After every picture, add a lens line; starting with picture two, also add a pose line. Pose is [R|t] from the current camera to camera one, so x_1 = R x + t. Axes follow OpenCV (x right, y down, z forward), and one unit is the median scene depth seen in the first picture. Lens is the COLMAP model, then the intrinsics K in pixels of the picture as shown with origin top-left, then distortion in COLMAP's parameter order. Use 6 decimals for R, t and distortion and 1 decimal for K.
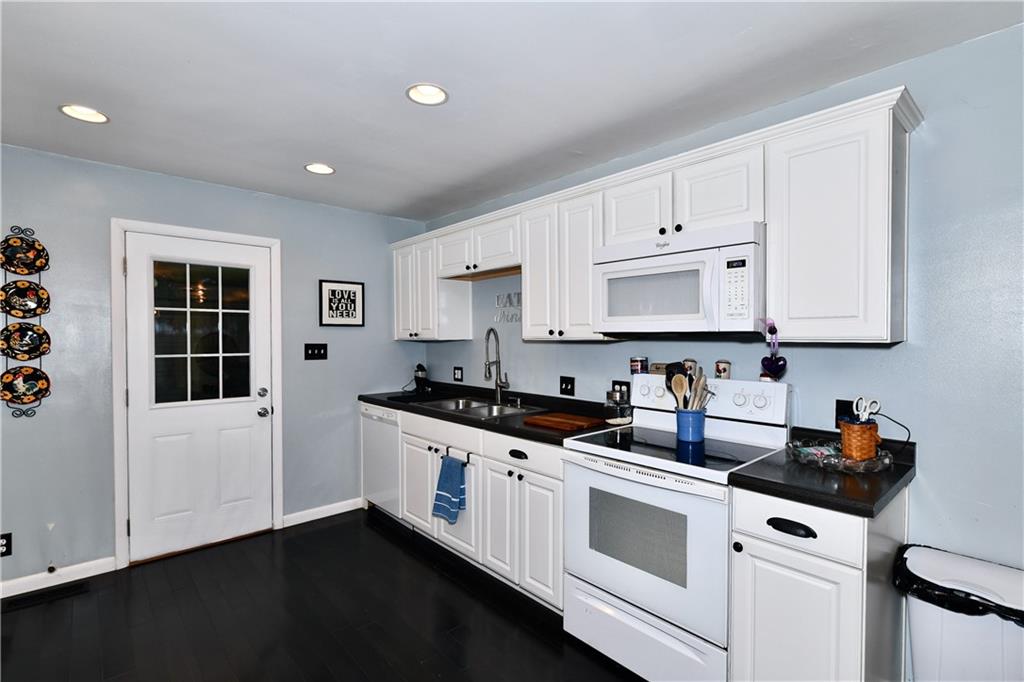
lens RADIAL K [[475.1, 0, 513.6], [0, 475.1, 340.9], [0, 0, 1]] dist [-0.005177, -0.001512]
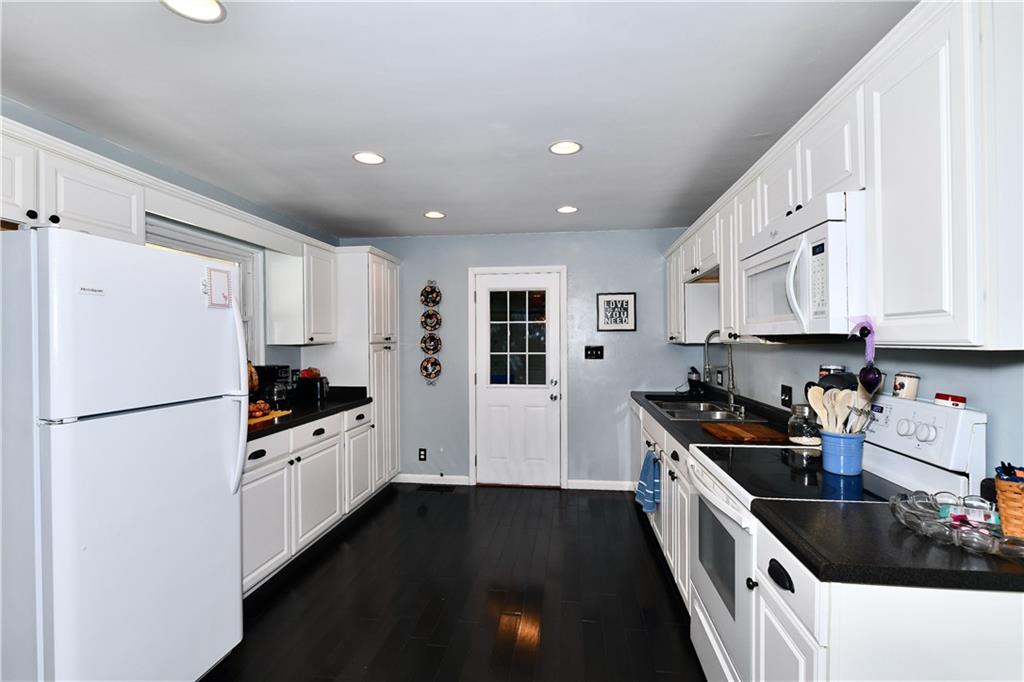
lens RADIAL K [[475.1, 0, 508.6], [0, 475.1, 340.3], [0, 0, 1]] dist [-0.005177, -0.001512]
pose [[0.639857, -0.002891, -0.768488, 0.433630], [-0.001759, 0.999985, -0.005227, -0.002437], [0.768492, 0.004696, 0.639843, 0.052923]]
